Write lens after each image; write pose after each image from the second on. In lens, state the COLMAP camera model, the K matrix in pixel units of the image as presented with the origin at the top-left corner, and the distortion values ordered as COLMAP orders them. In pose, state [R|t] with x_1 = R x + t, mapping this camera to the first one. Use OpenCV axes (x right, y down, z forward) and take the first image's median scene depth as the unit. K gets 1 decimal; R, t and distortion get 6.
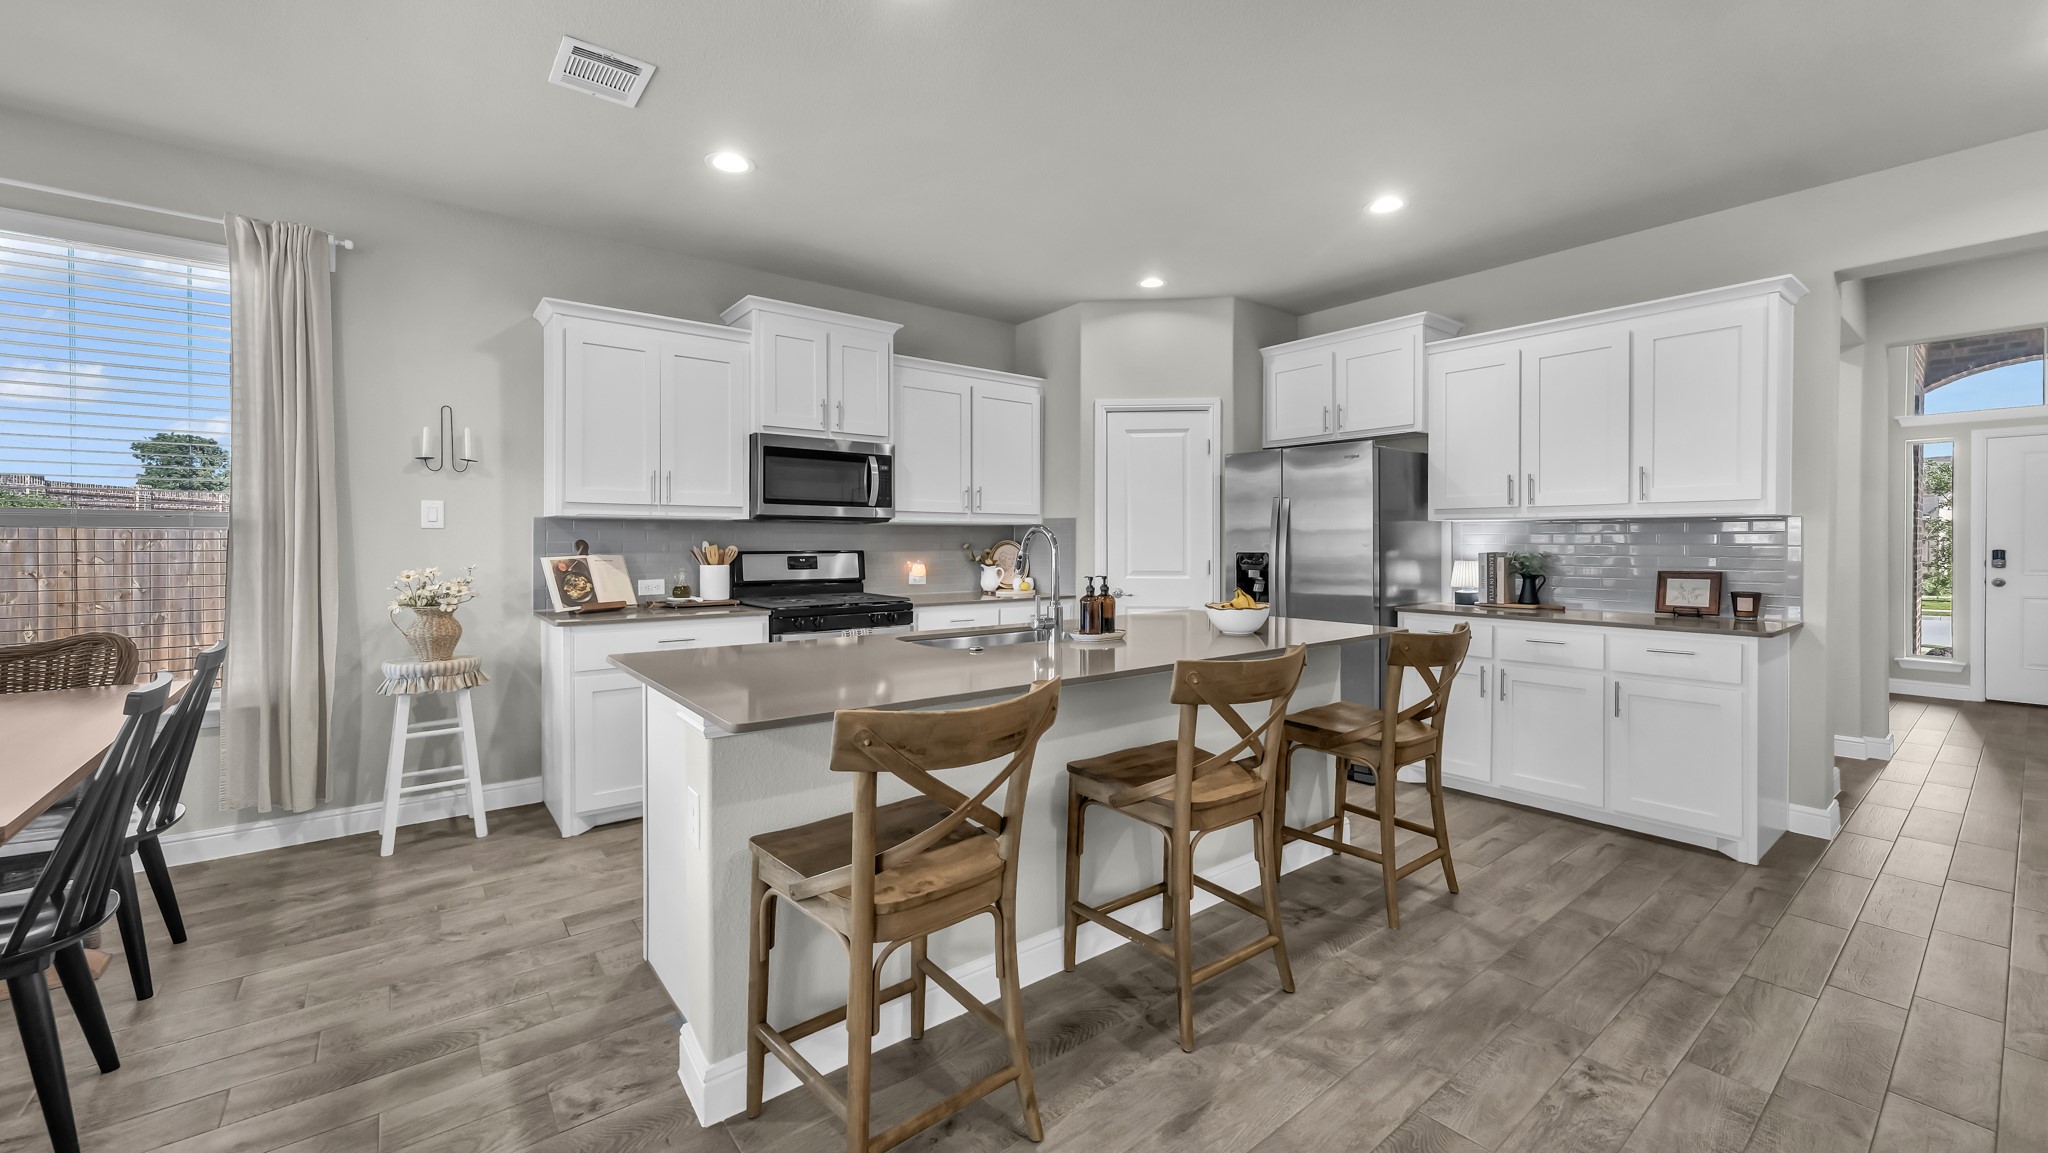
lens RADIAL K [[774.3, 0, 1025.0], [0, 774.3, 545.3], [0, 0, 1]] dist [0.001872, 0.000169]
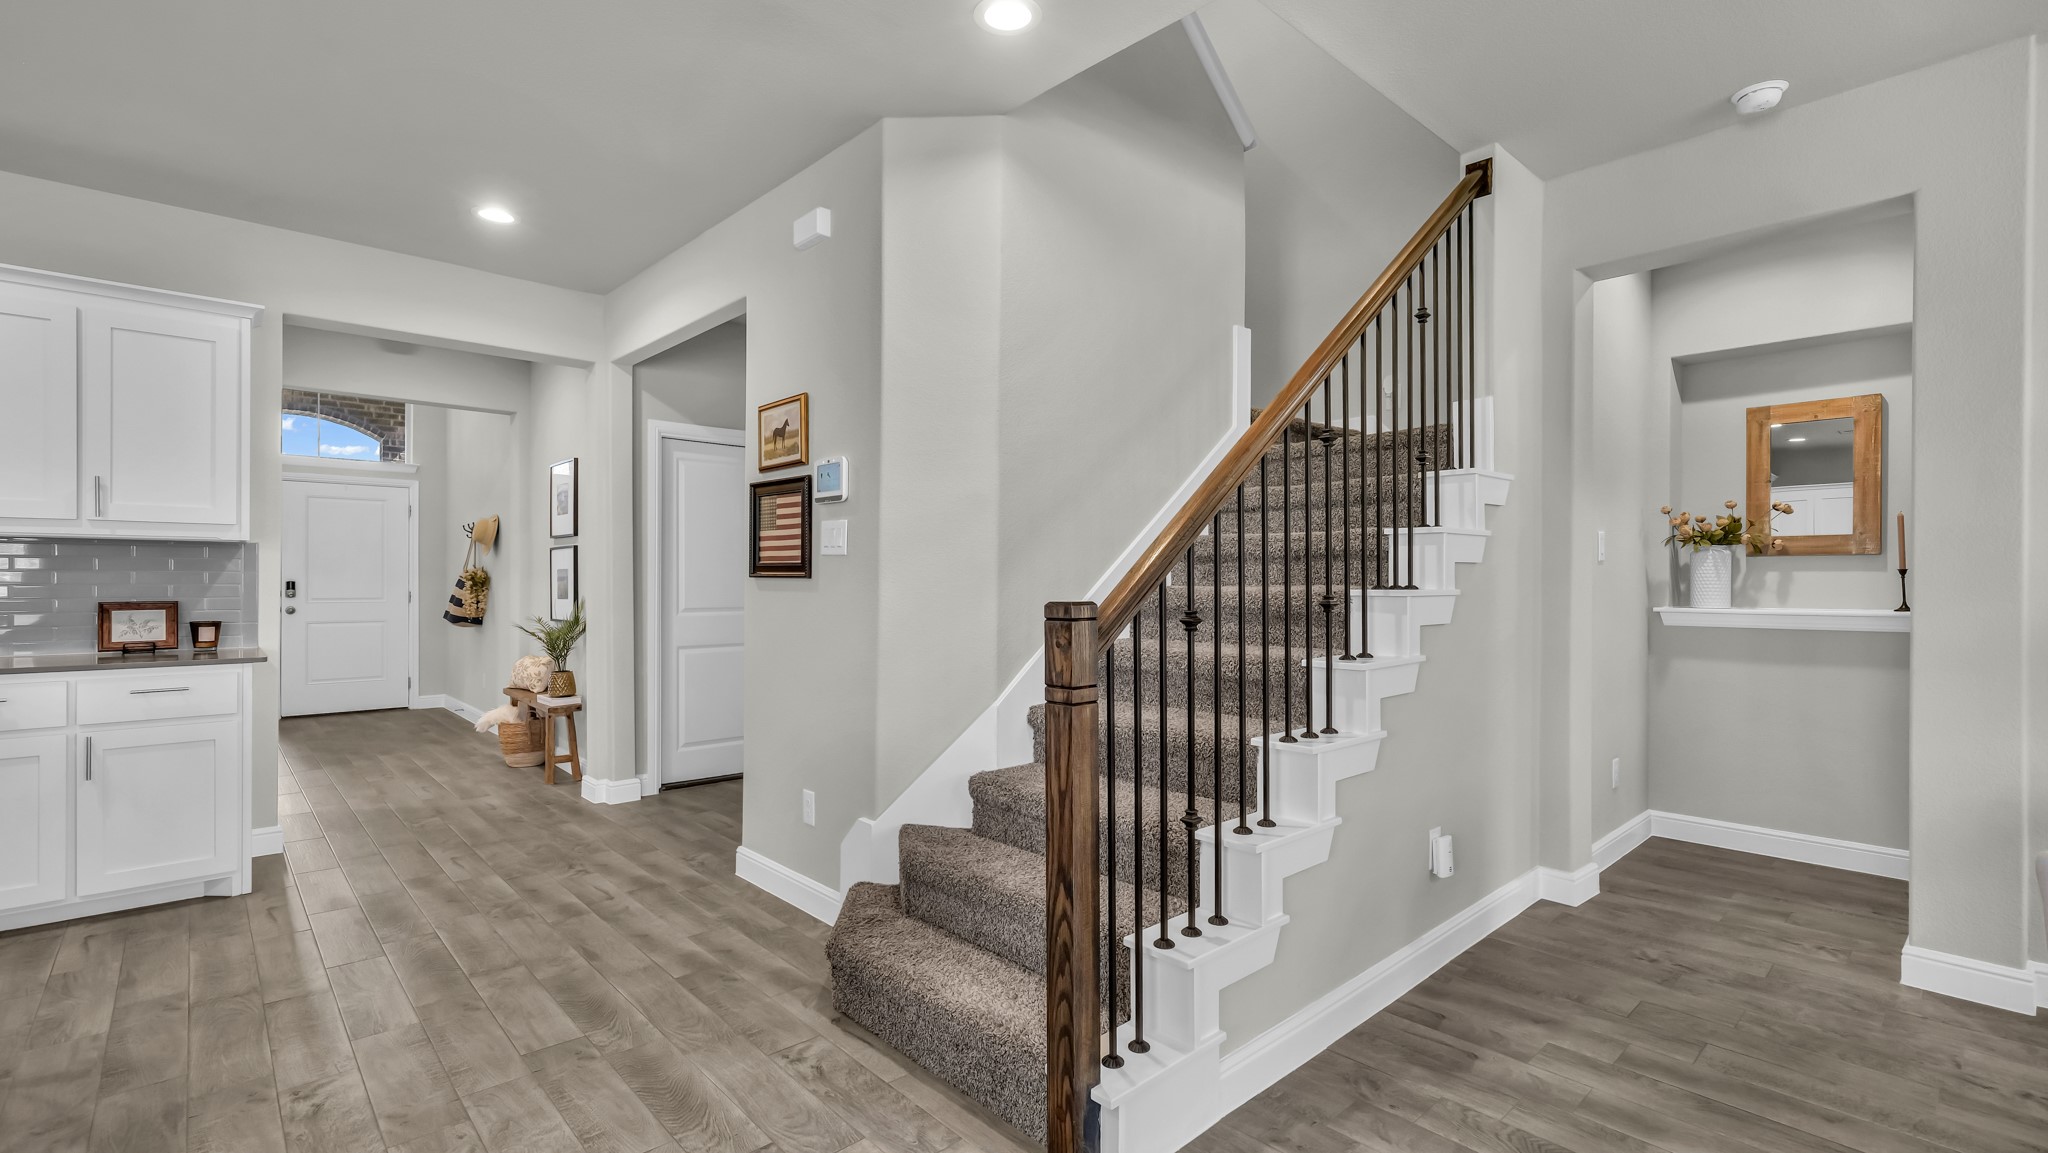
lens RADIAL K [[906.5, 0, 1037.8], [0, 906.5, 580.3], [0, 0, 1]] dist [-0.001803, 0.001281]
pose [[-0.095456, 0.000747, 0.995433, -0.238709], [0.000906, 0.999999, -0.000664, 0.009983], [-0.995433, 0.000839, -0.095457, 0.078614]]
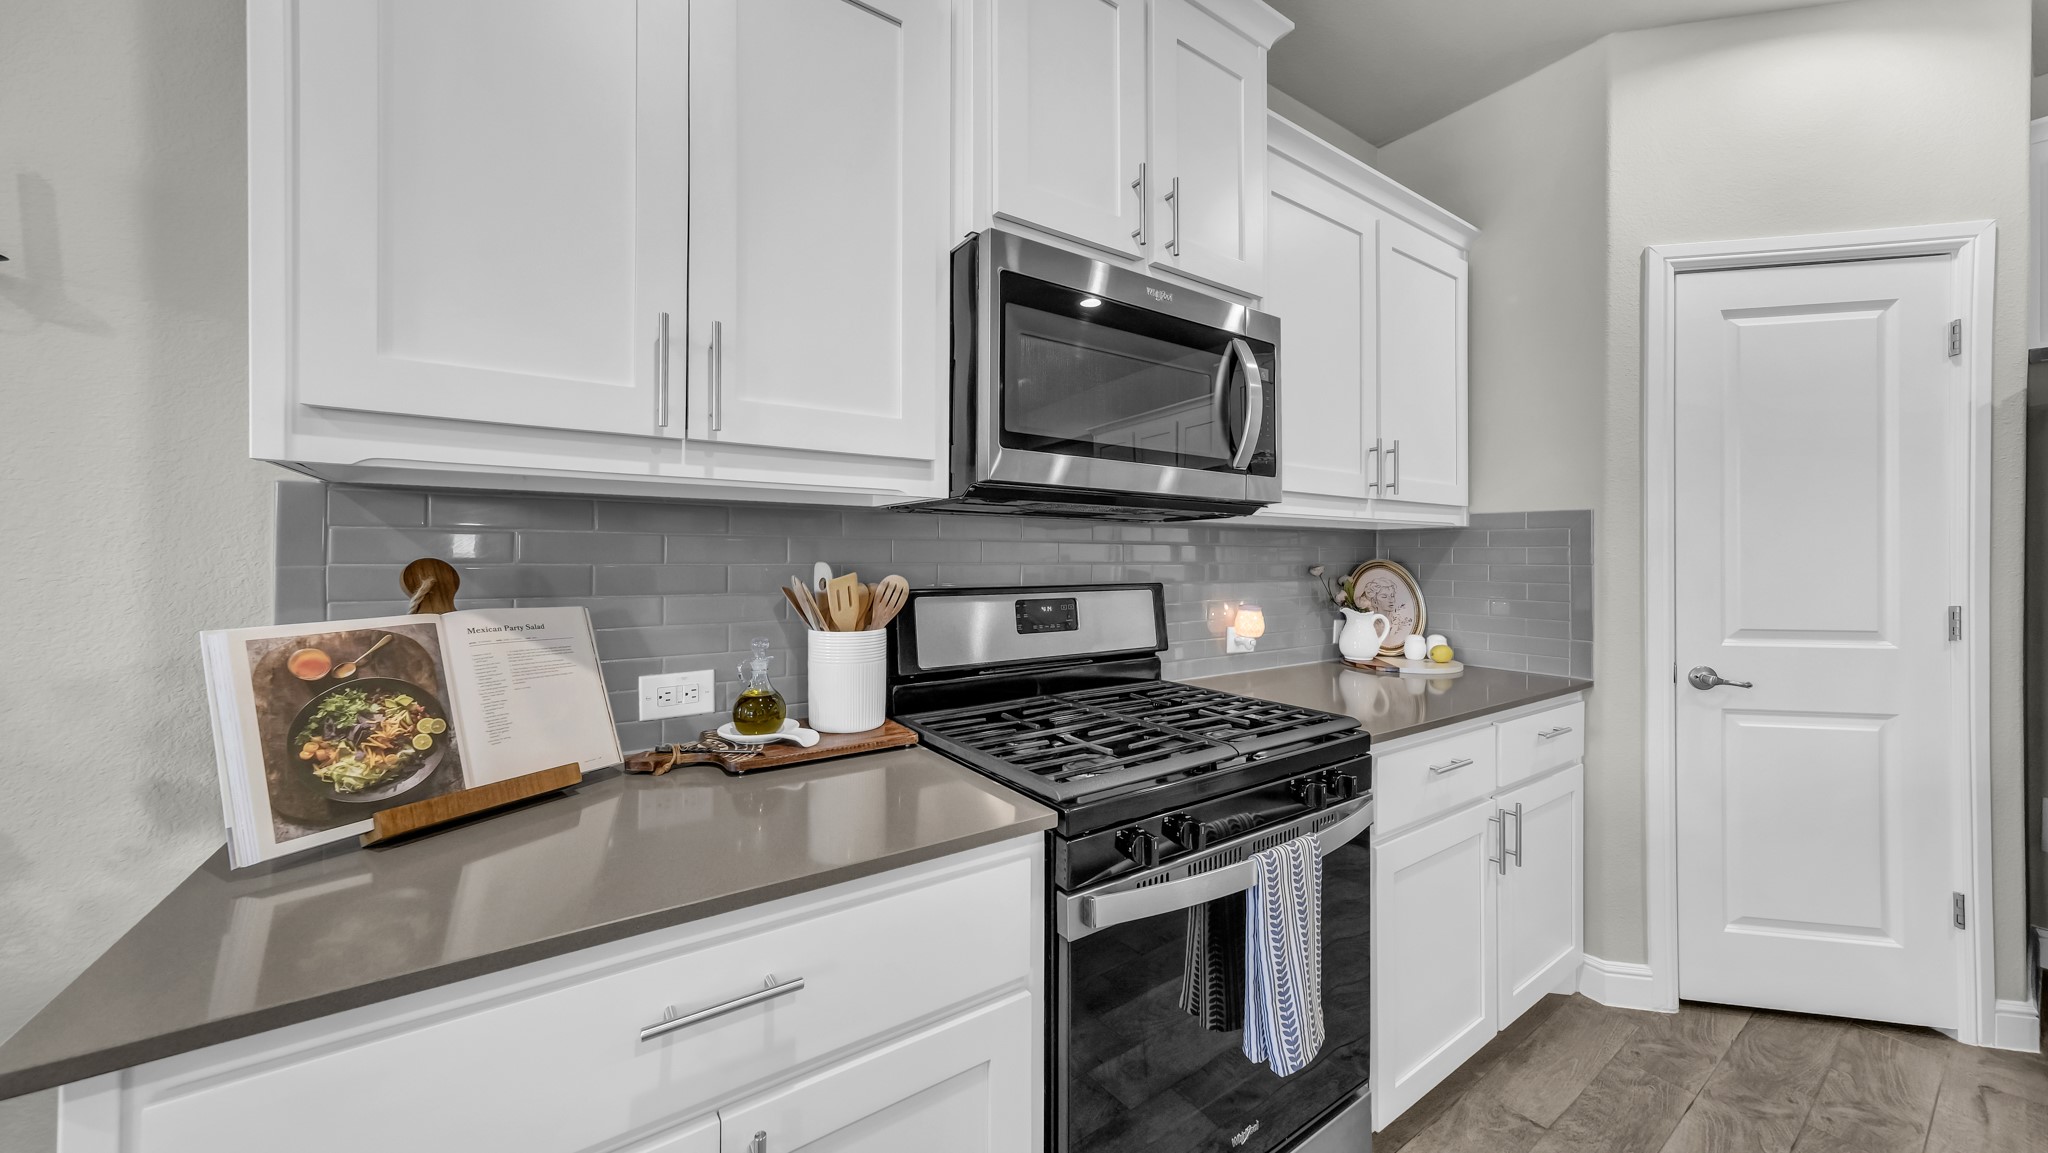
lens RADIAL K [[713.3, 0, 1015.1], [0, 713.3, 568.0], [0, 0, 1]] dist [-0.000244, -0.000019]
pose [[0.997734, -0.000130, -0.067285, -0.310479], [0.000537, 0.999982, 0.006024, -0.004588], [0.067283, -0.006046, 0.997716, 0.697336]]
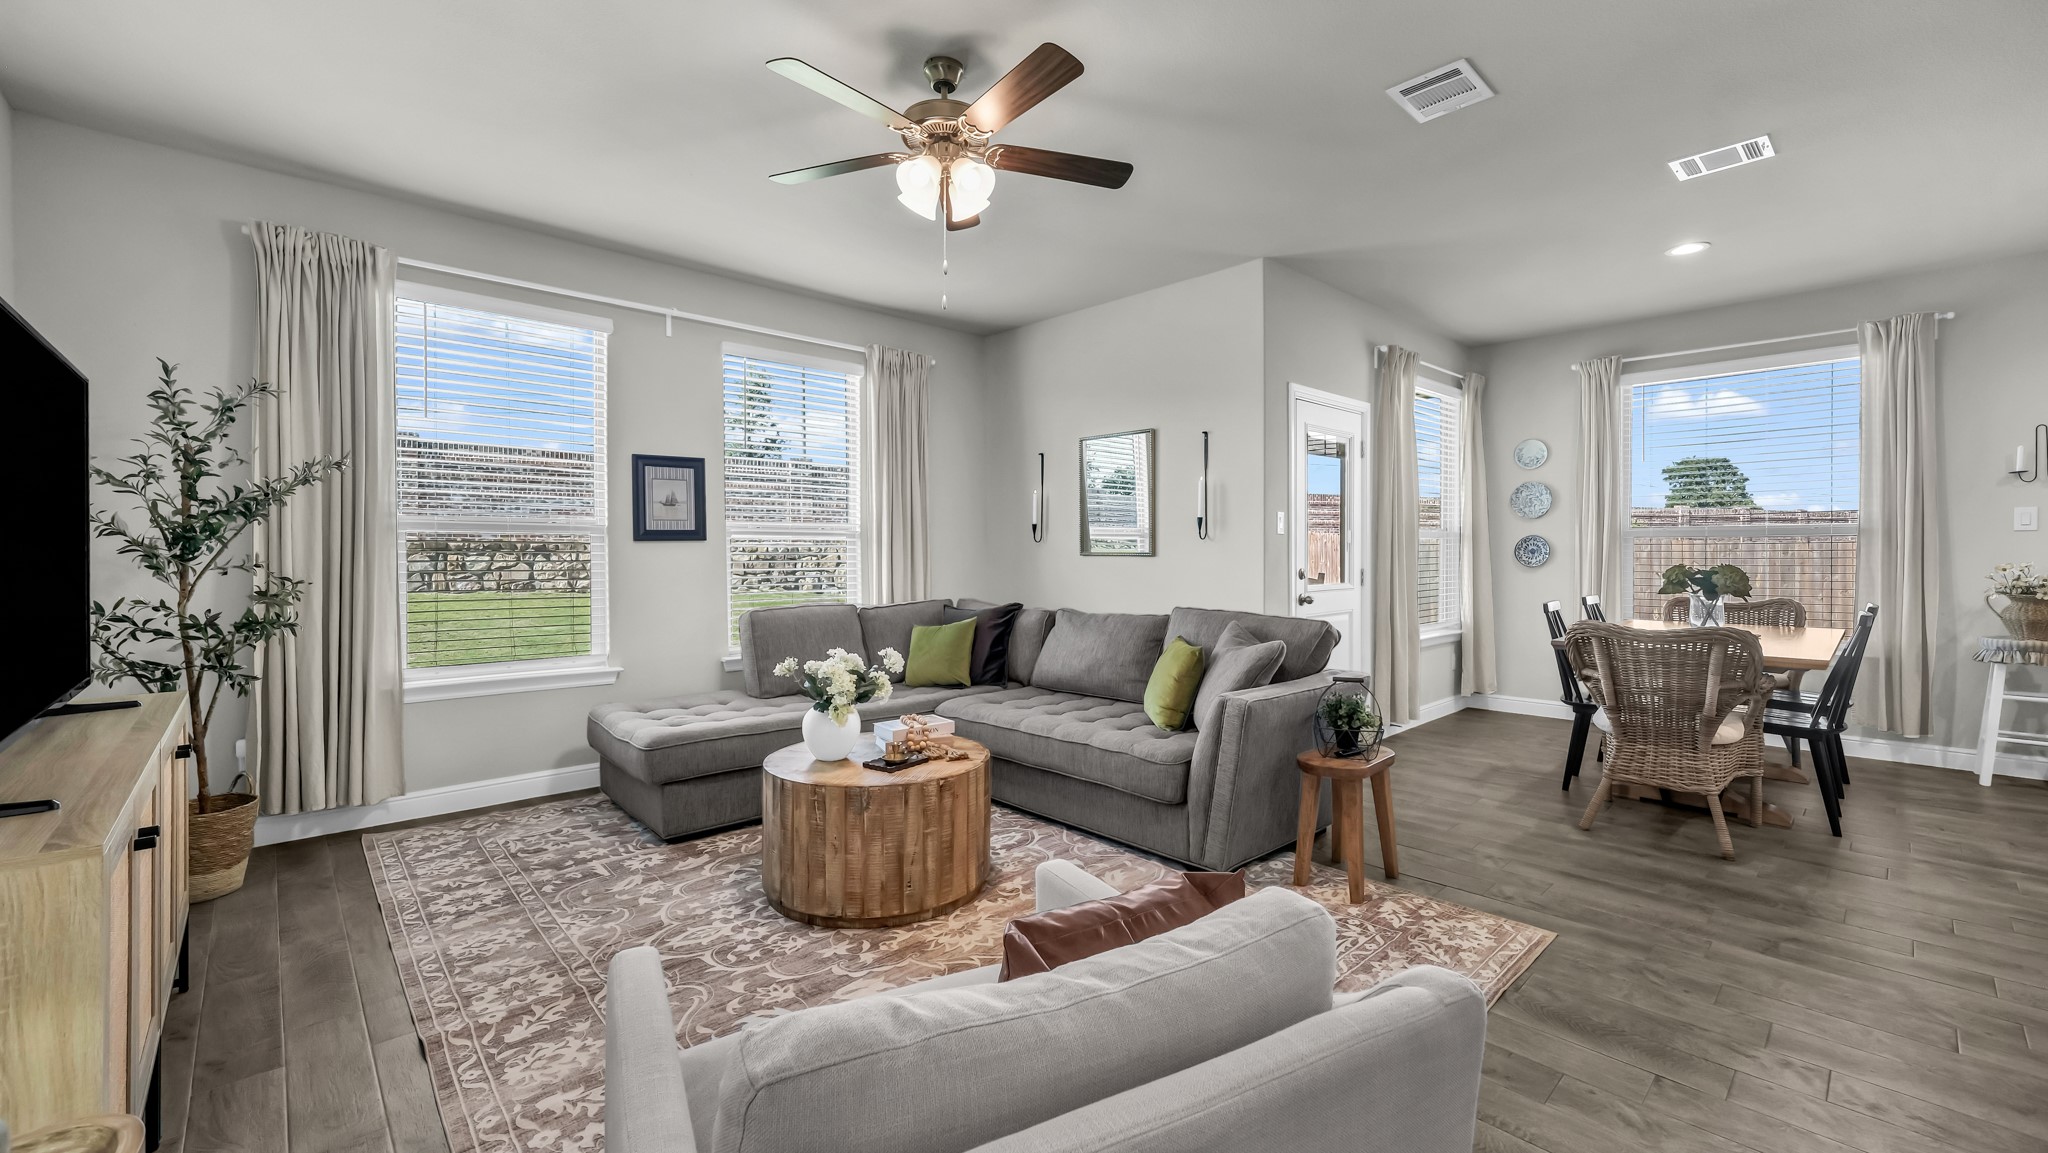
lens RADIAL K [[838.3, 0, 1021.4], [0, 838.3, 560.7], [0, 0, 1]] dist [-0.002921, -0.000519]
pose [[0.084507, 0.004906, -0.996411, 0.333664], [0.001244, 0.999987, 0.005029, 0.014981], [0.996422, -0.001665, 0.084500, -0.566522]]
